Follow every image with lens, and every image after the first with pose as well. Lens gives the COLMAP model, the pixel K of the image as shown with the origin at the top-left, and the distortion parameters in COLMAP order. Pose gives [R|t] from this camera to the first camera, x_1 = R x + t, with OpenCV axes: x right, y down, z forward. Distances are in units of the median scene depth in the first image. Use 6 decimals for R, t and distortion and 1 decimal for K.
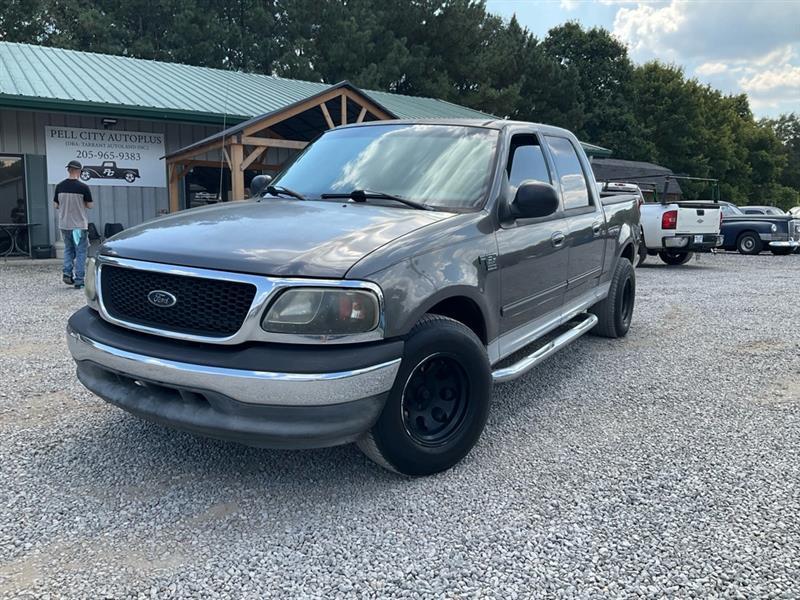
lens RADIAL K [[663.7, 0, 398.9], [0, 663.7, 298.4], [0, 0, 1]] dist [0.035935, -0.089497]
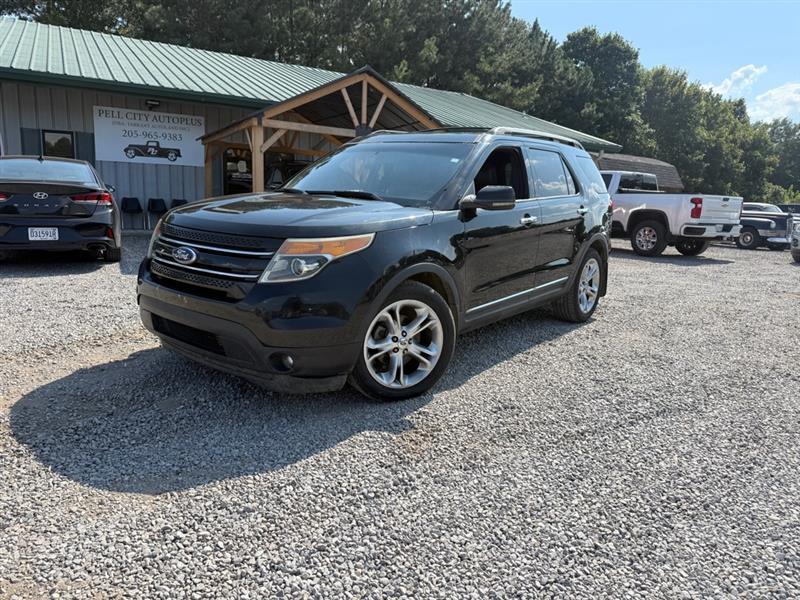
lens RADIAL K [[563.0, 0, 397.9], [0, 563.0, 303.9], [0, 0, 1]] dist [0.001234, -0.007898]
pose [[0.998083, 0.043723, -0.043806, 0.015080], [-0.040911, 0.997165, 0.063151, -0.014694], [0.046443, -0.061238, 0.997042, 0.083888]]
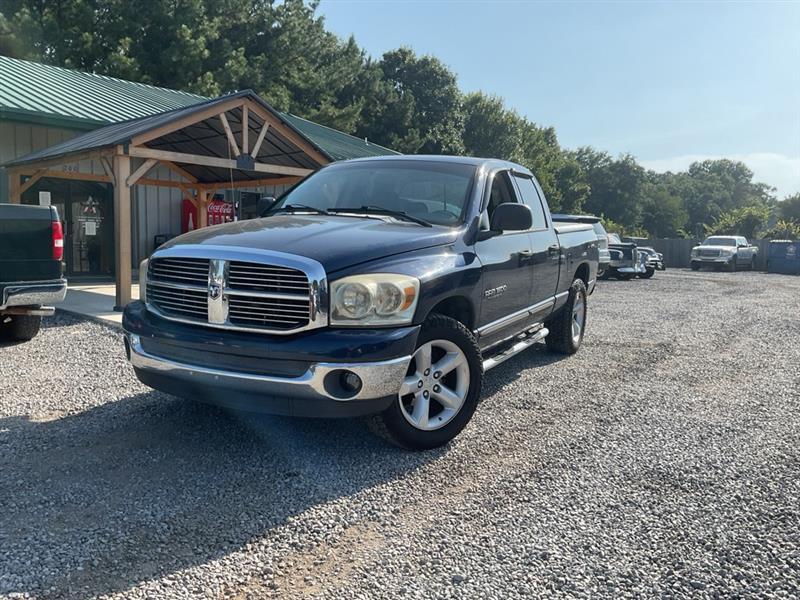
lens RADIAL K [[665.9, 0, 397.1], [0, 665.9, 297.1], [0, 0, 1]] dist [0.039075, -0.104480]
pose [[0.963246, -0.005445, 0.268565, -0.091429], [0.012575, 0.999612, -0.024835, -0.018448], [-0.268325, 0.027300, 0.962941, 0.066945]]
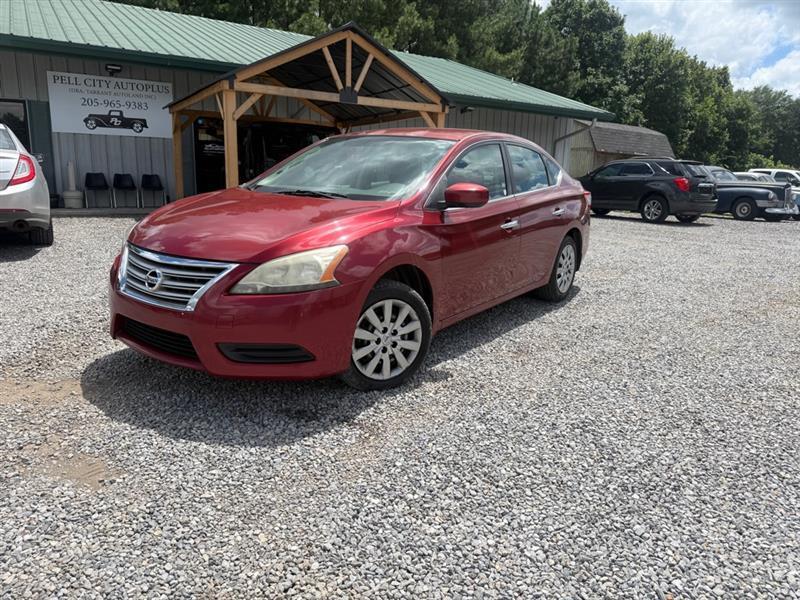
lens RADIAL K [[562.0, 0, 399.4], [0, 562.0, 303.8], [0, 0, 1]] dist [-0.002341, -0.004399]
pose [[0.999575, 0.028096, -0.007815, 0.002728], [-0.027086, 0.993751, 0.108281, -0.020109], [0.010809, -0.108023, 0.994090, 0.135907]]
